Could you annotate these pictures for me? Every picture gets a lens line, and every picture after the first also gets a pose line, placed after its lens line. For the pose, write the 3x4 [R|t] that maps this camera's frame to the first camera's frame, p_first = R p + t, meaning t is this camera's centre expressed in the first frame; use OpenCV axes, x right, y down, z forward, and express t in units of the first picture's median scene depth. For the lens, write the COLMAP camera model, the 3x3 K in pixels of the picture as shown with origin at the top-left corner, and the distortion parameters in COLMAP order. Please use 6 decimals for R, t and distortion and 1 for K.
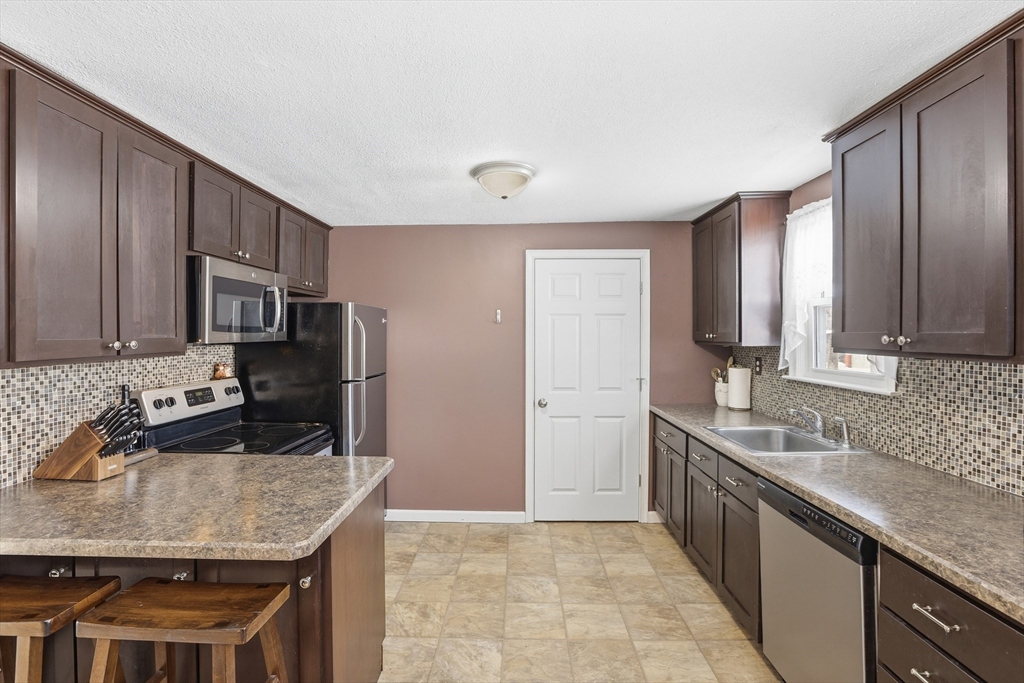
lens RADIAL K [[474.5, 0, 511.8], [0, 474.5, 341.1], [0, 0, 1]] dist [-0.032749, 0.004001]
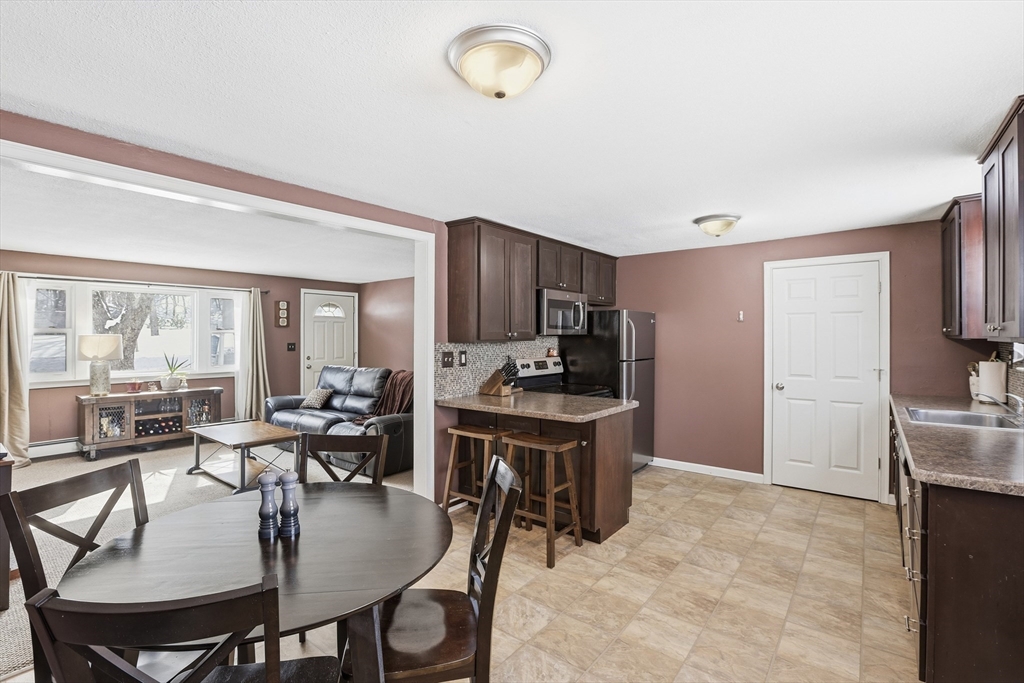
lens RADIAL K [[474.5, 0, 507.6], [0, 474.5, 337.1], [0, 0, 1]] dist [-0.032749, 0.004001]
pose [[0.797208, 0.001625, -0.603702, 0.304346], [-0.006802, 0.999957, -0.006290, 0.021238], [0.603666, 0.009121, 0.797185, -0.488909]]
